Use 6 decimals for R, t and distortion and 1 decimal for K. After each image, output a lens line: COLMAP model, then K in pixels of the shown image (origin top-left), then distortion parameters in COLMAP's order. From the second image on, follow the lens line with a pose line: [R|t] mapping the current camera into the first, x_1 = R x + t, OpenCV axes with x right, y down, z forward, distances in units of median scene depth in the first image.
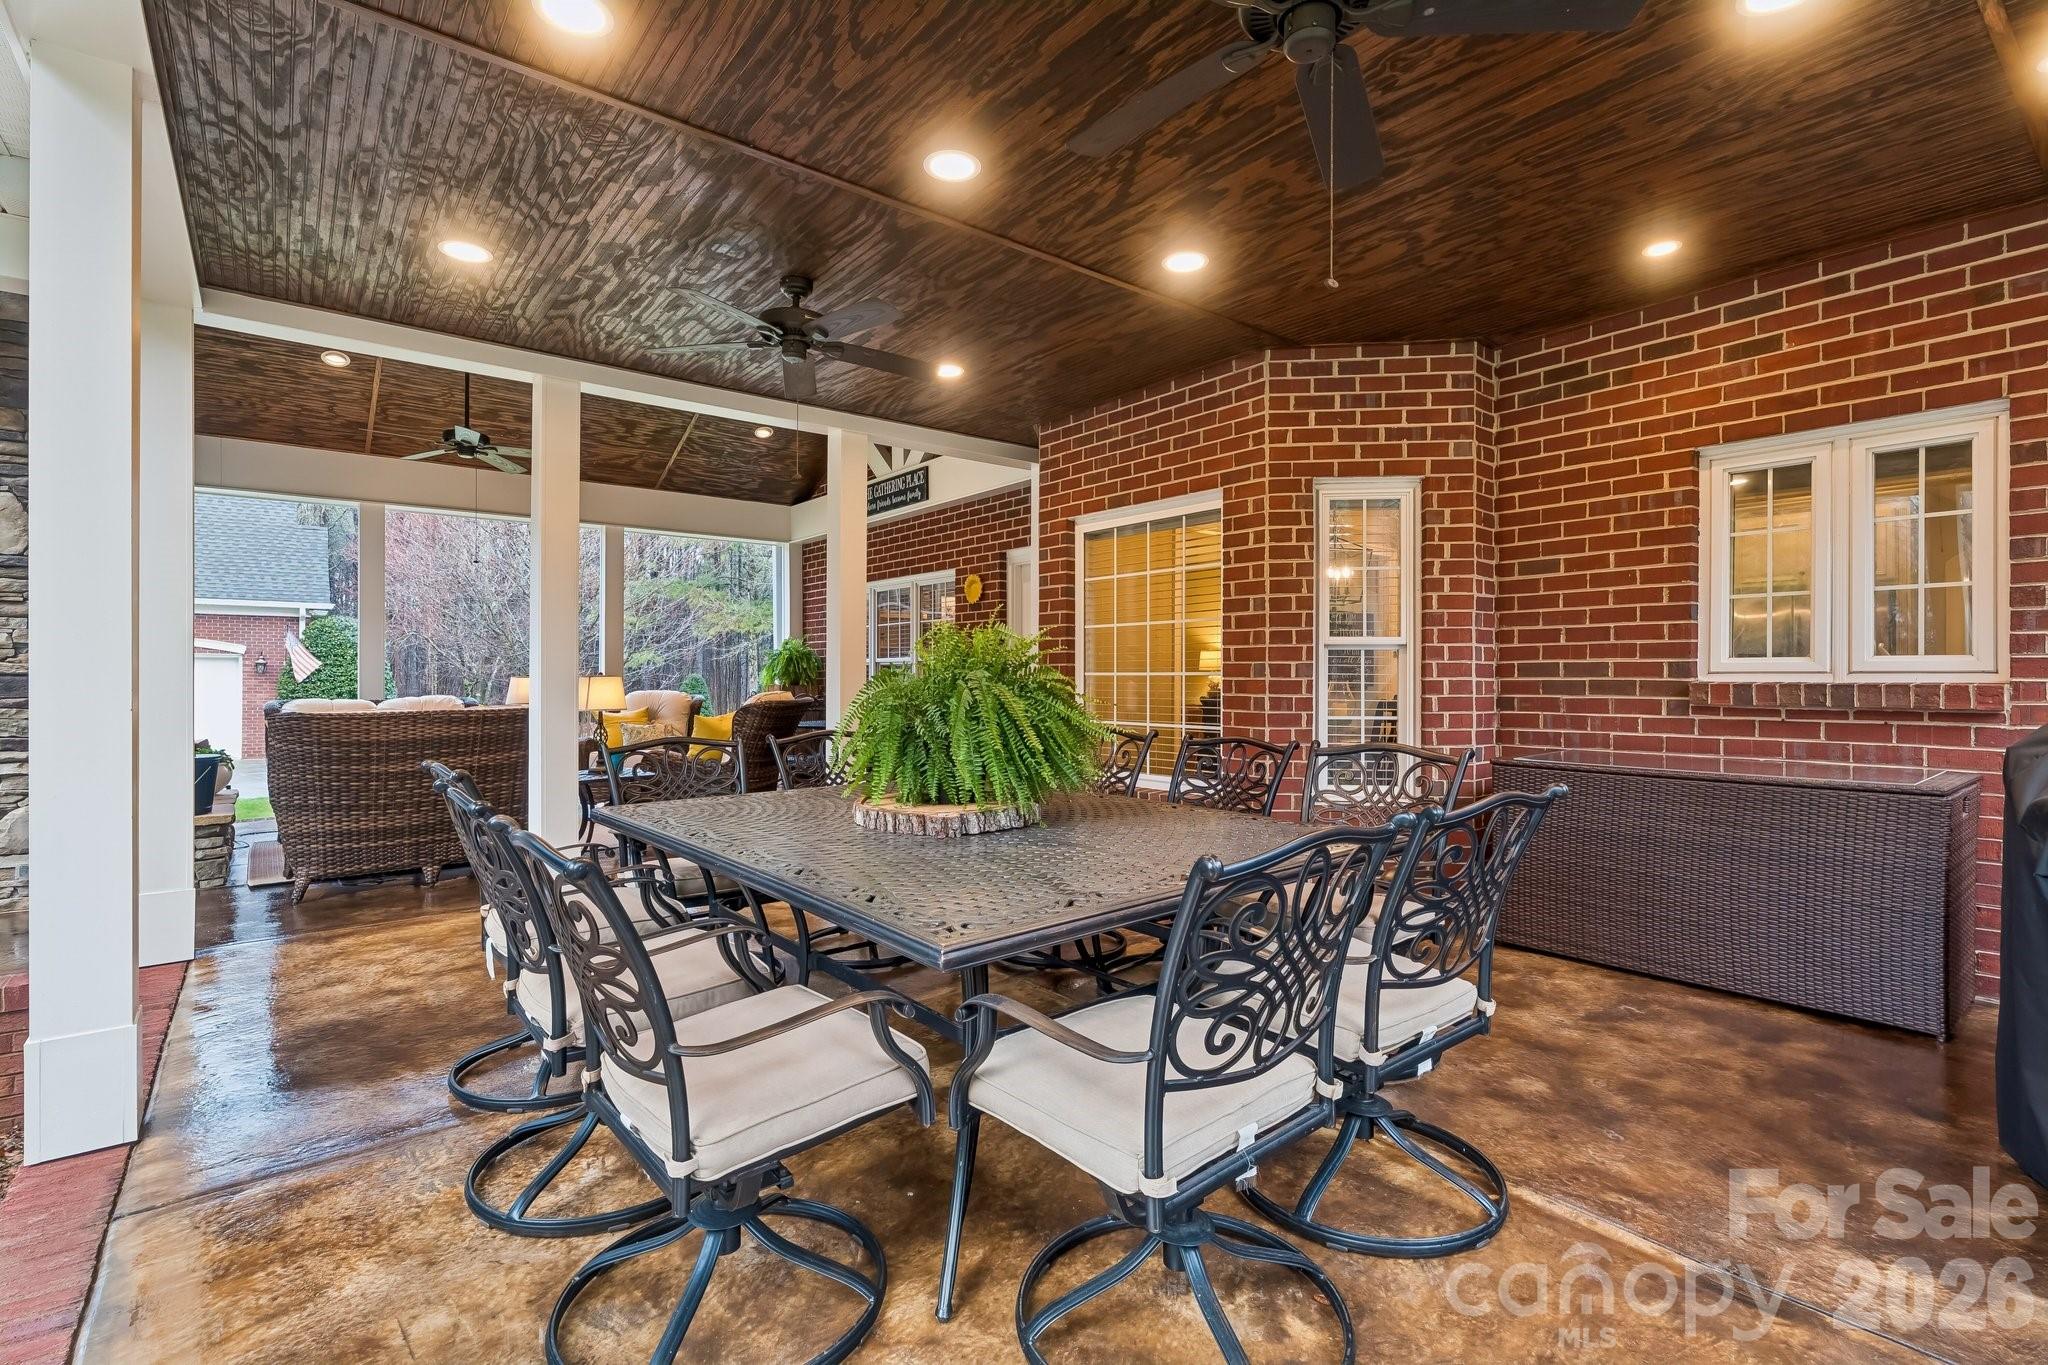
lens RADIAL K [[960.5, 0, 1021.5], [0, 960.5, 671.7], [0, 0, 1]] dist [0.003505, -0.000819]
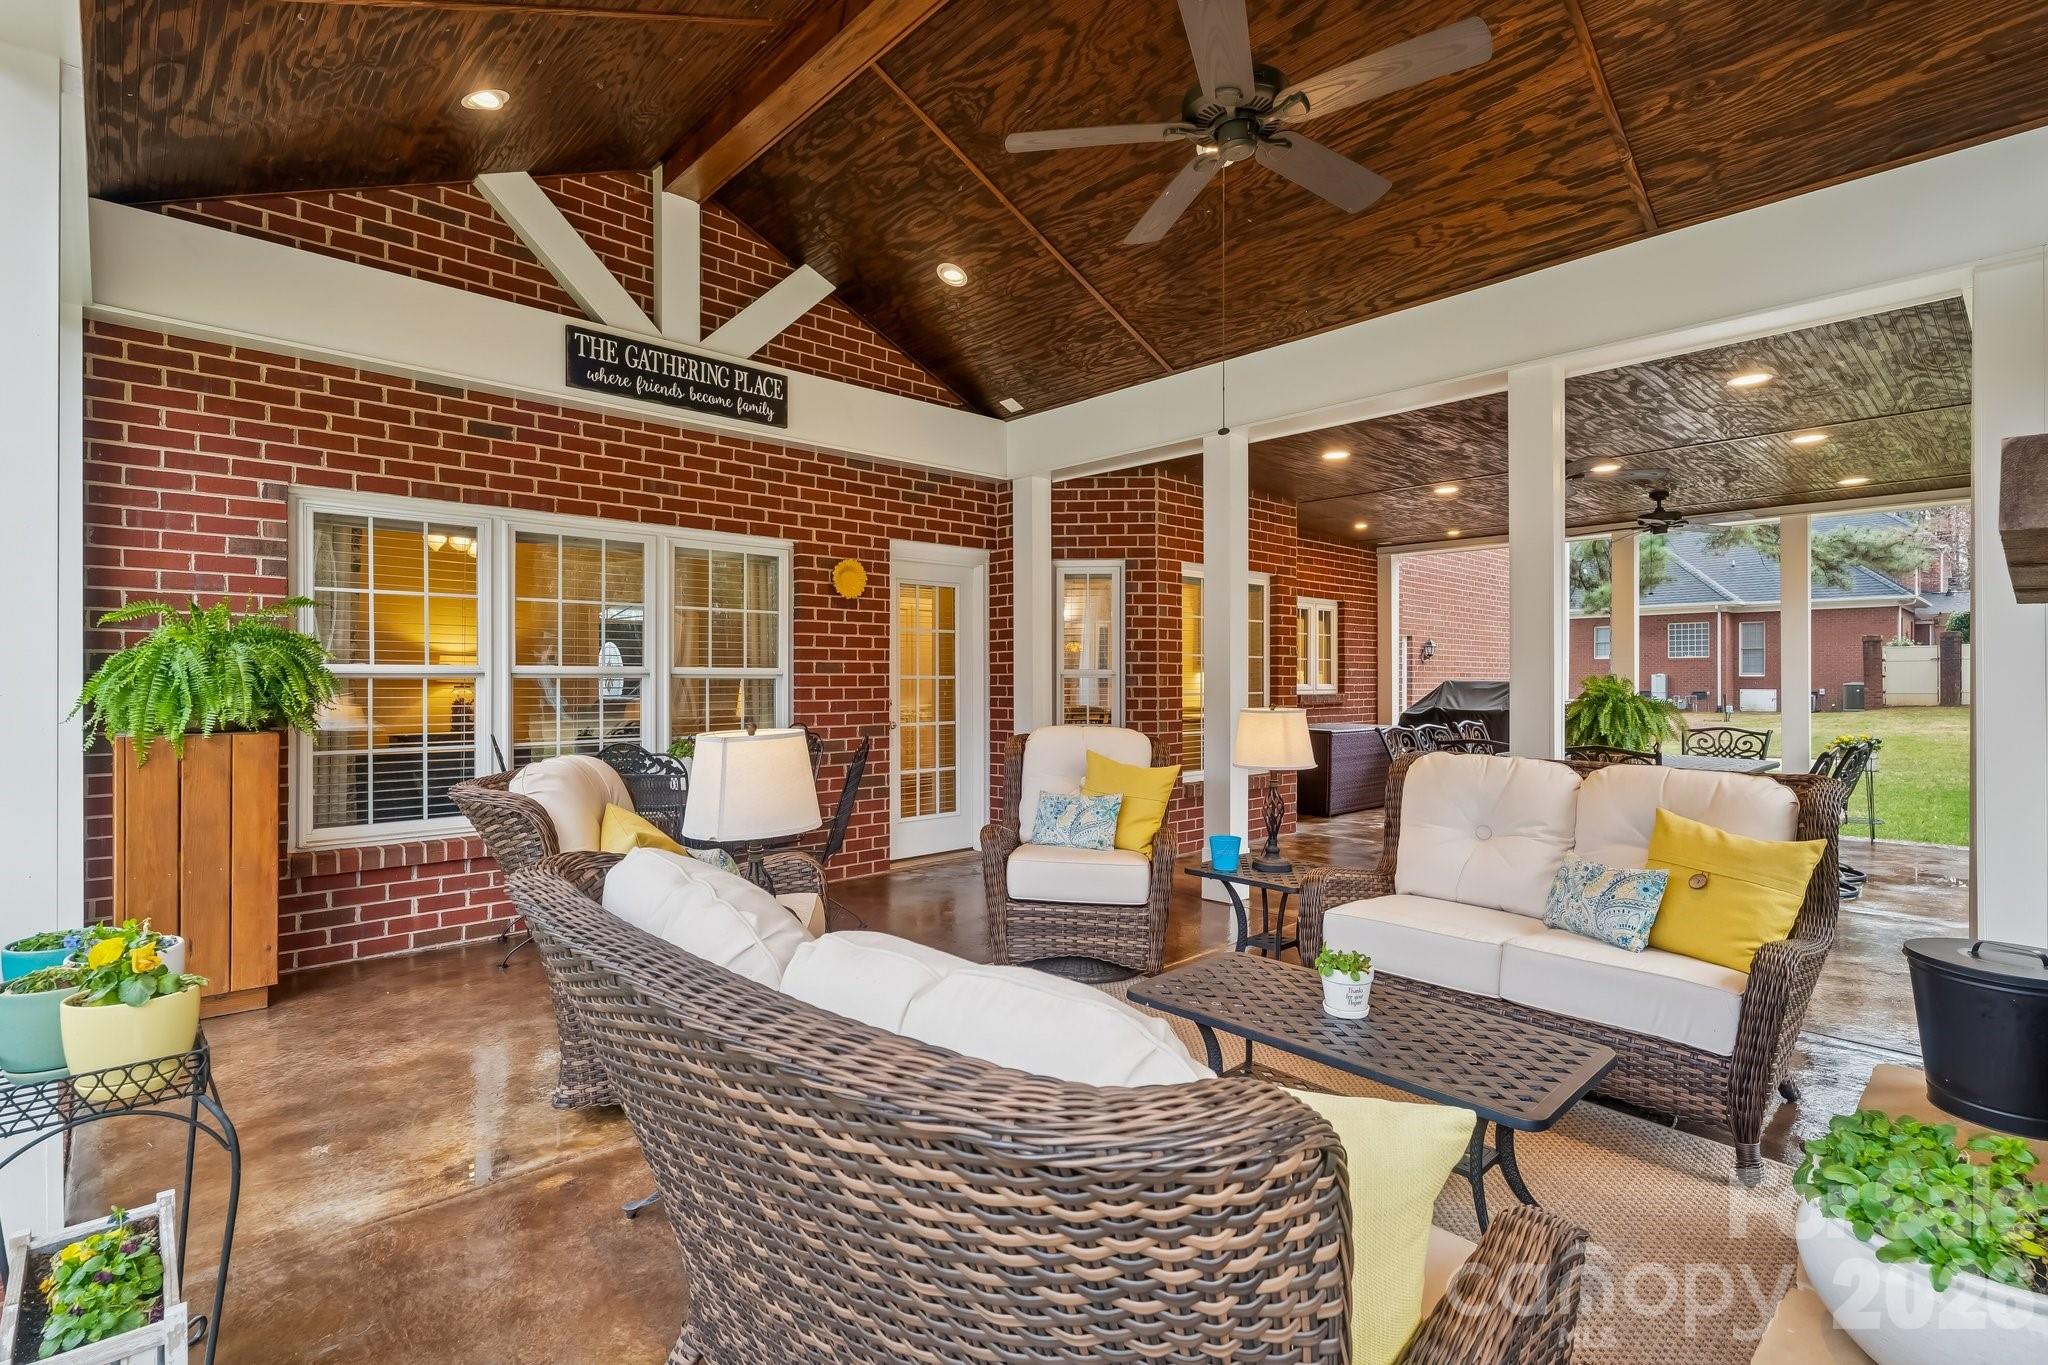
lens RADIAL K [[960.5, 0, 1022.6], [0, 960.5, 686.6], [0, 0, 1]] dist [0.003505, -0.000819]
pose [[-0.102372, 0.003887, 0.994739, -0.753770], [0.007533, 0.999967, -0.003132, 0.000067], [-0.994718, 0.007172, -0.102398, 0.895381]]
